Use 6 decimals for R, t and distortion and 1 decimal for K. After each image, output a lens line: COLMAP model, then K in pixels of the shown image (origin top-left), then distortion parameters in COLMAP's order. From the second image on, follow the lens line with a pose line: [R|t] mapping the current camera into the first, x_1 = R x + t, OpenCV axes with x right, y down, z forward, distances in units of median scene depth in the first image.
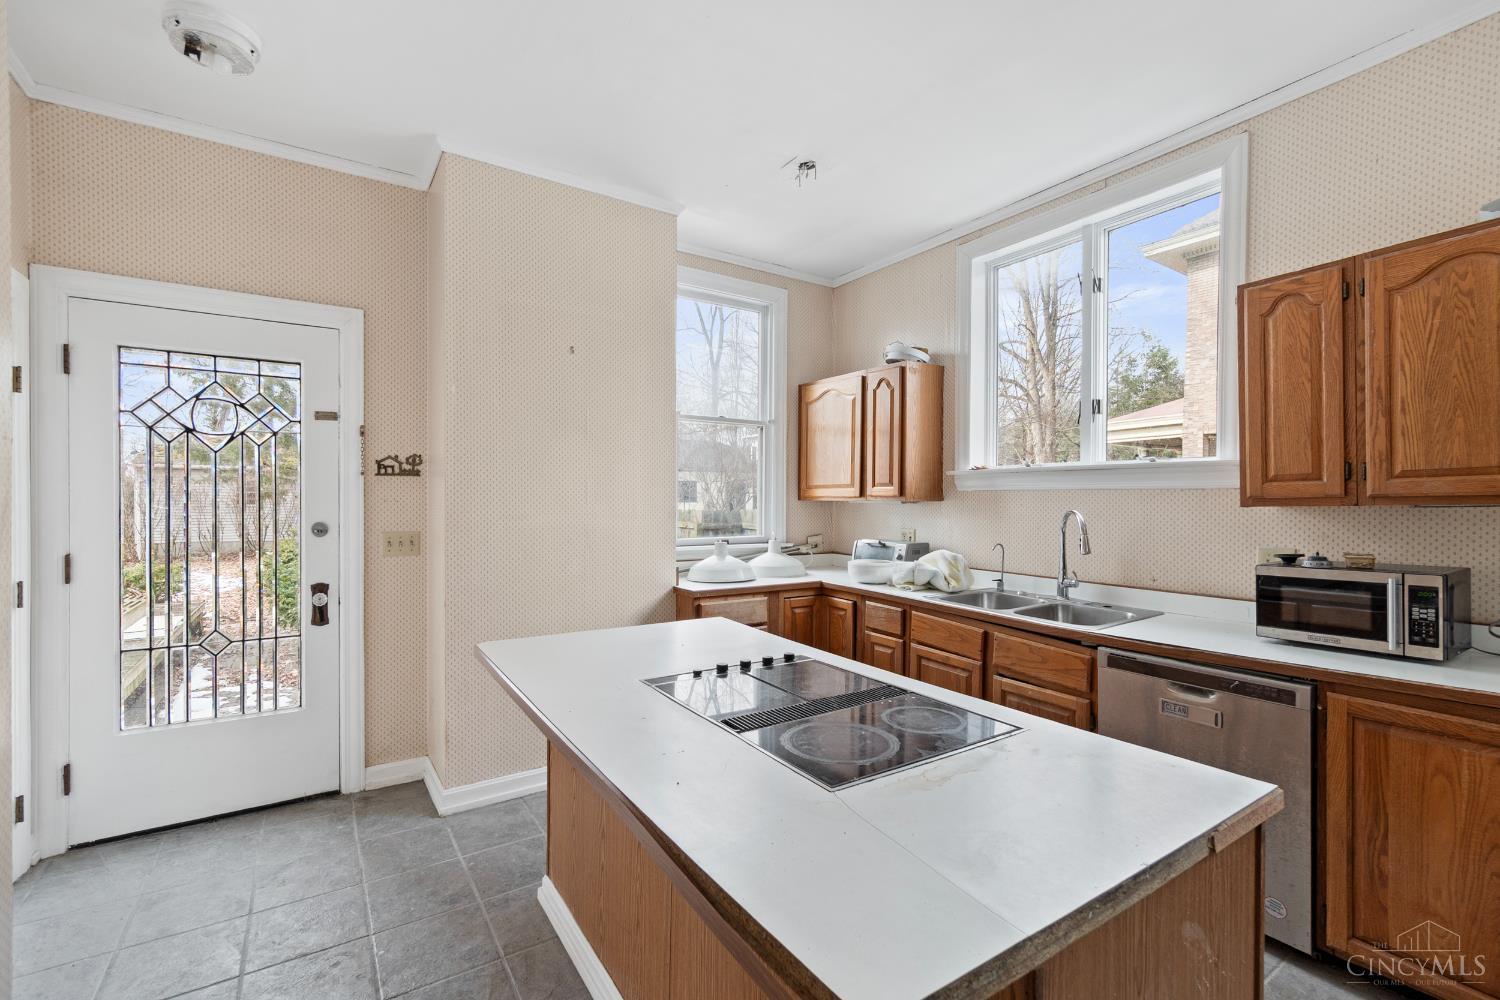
lens RADIAL K [[646.5, 0, 755.2], [0, 646.5, 511.1], [0, 0, 1]] dist [0.000326, 0.001114]
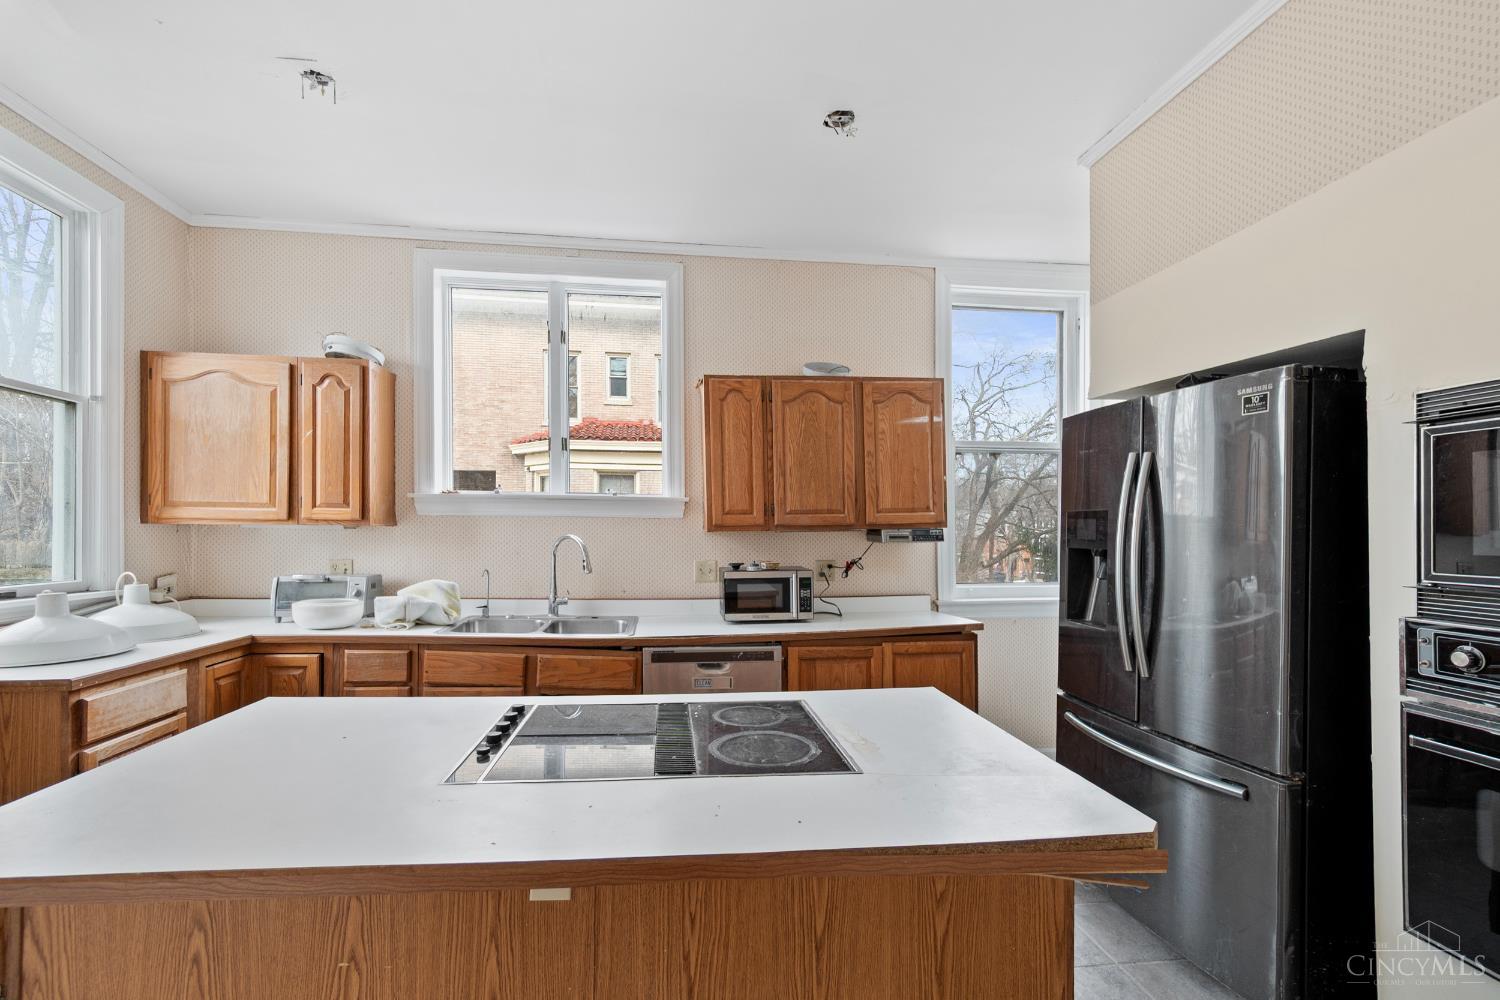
lens RADIAL K [[646.5, 0, 729.6], [0, 646.5, 528.3], [0, 0, 1]] dist [0.000326, 0.001114]
pose [[0.463642, 0.005945, 0.886003, -0.360861], [0.008618, 0.999900, -0.011219, 0.001525], [-0.885981, 0.012837, 0.463545, 0.232308]]
